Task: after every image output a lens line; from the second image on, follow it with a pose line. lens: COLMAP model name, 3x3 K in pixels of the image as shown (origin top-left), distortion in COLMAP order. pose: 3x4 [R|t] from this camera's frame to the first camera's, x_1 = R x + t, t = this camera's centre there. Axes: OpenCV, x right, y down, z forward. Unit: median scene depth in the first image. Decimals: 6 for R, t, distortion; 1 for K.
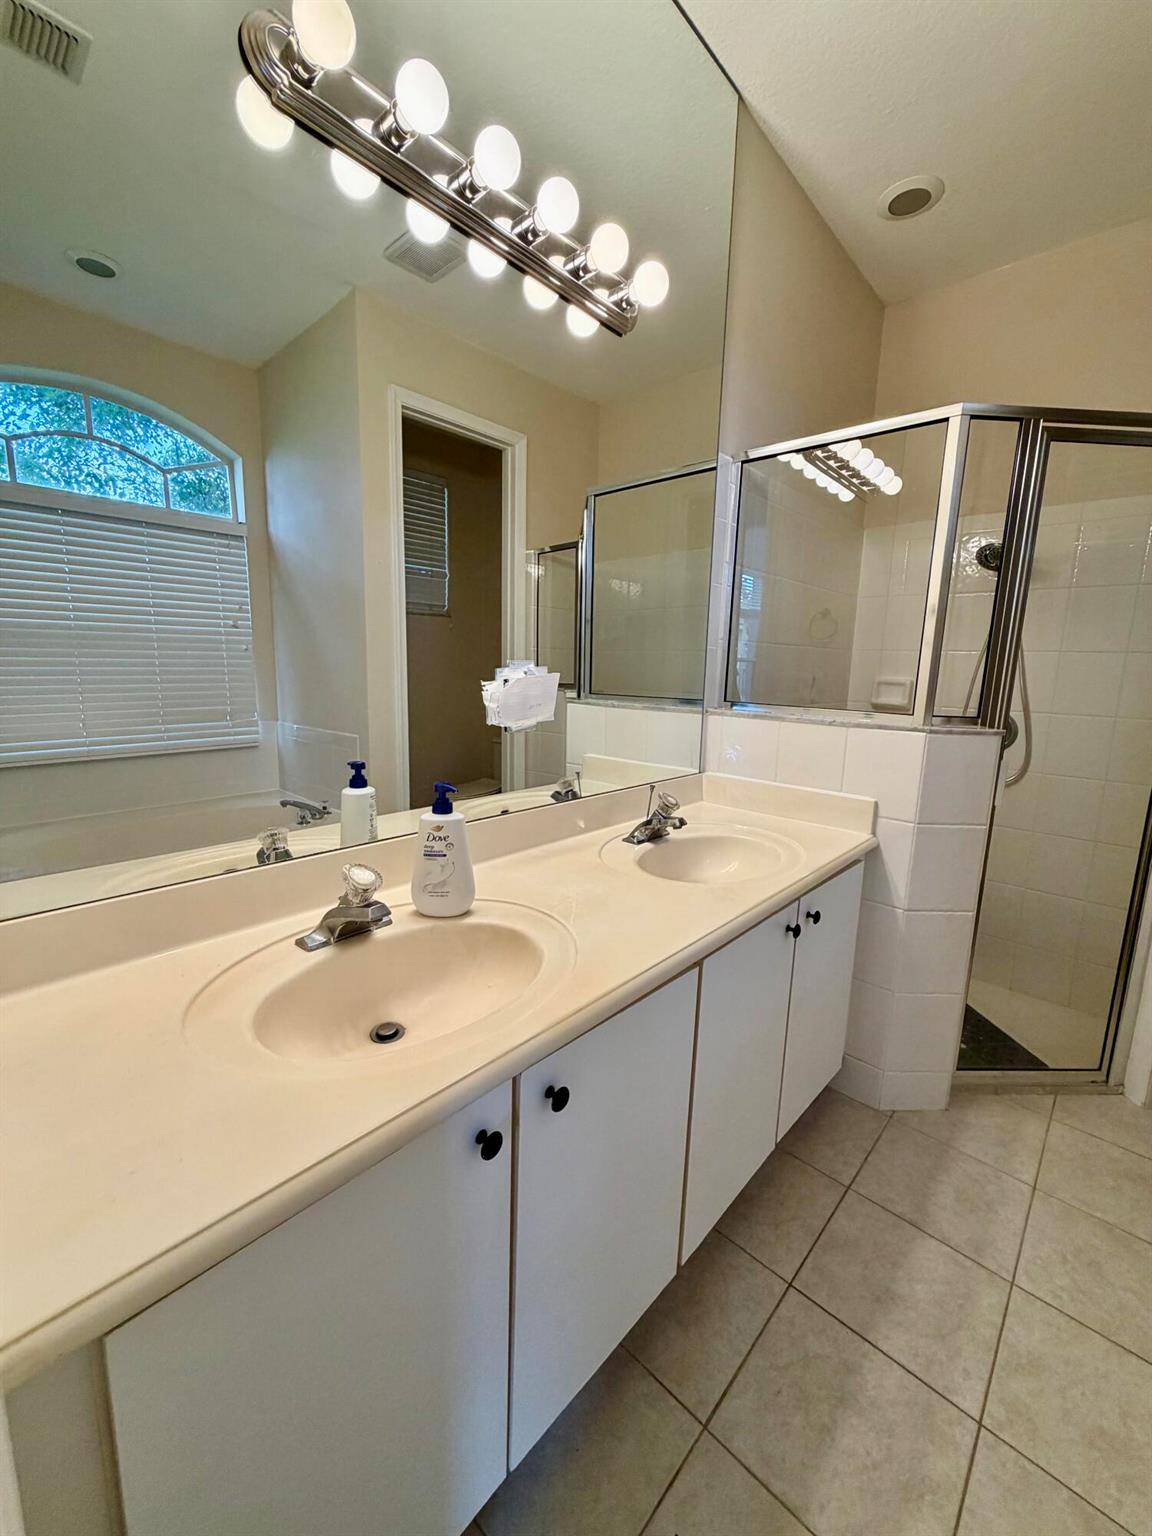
lens RADIAL K [[611.9, 0, 577.7], [0, 611.9, 763.1], [0, 0, 1]] dist [-0.002053, 0.000411]
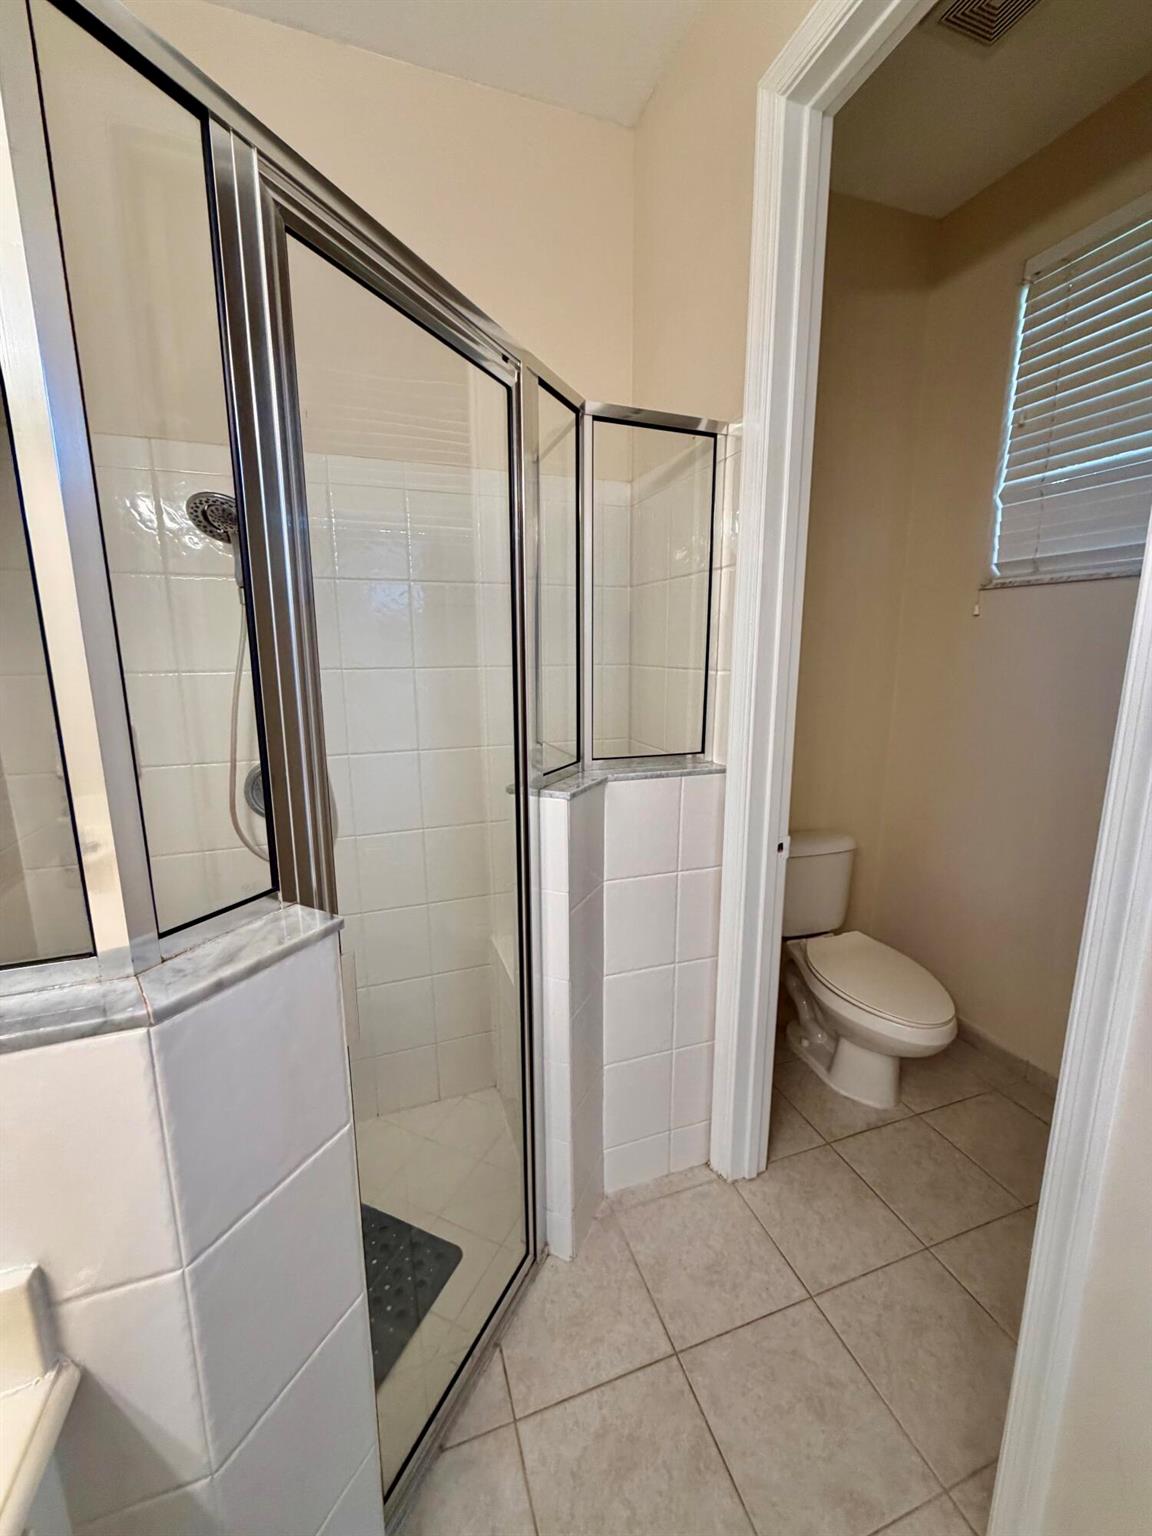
lens RADIAL K [[611.9, 0, 577.7], [0, 611.9, 763.1], [0, 0, 1]] dist [-0.002053, 0.000411]
pose [[0.466032, -0.196888, 0.862583, 0.405326], [0.159791, 0.977624, 0.136816, -0.183012], [-0.870219, 0.074073, 0.487065, 0.605879]]
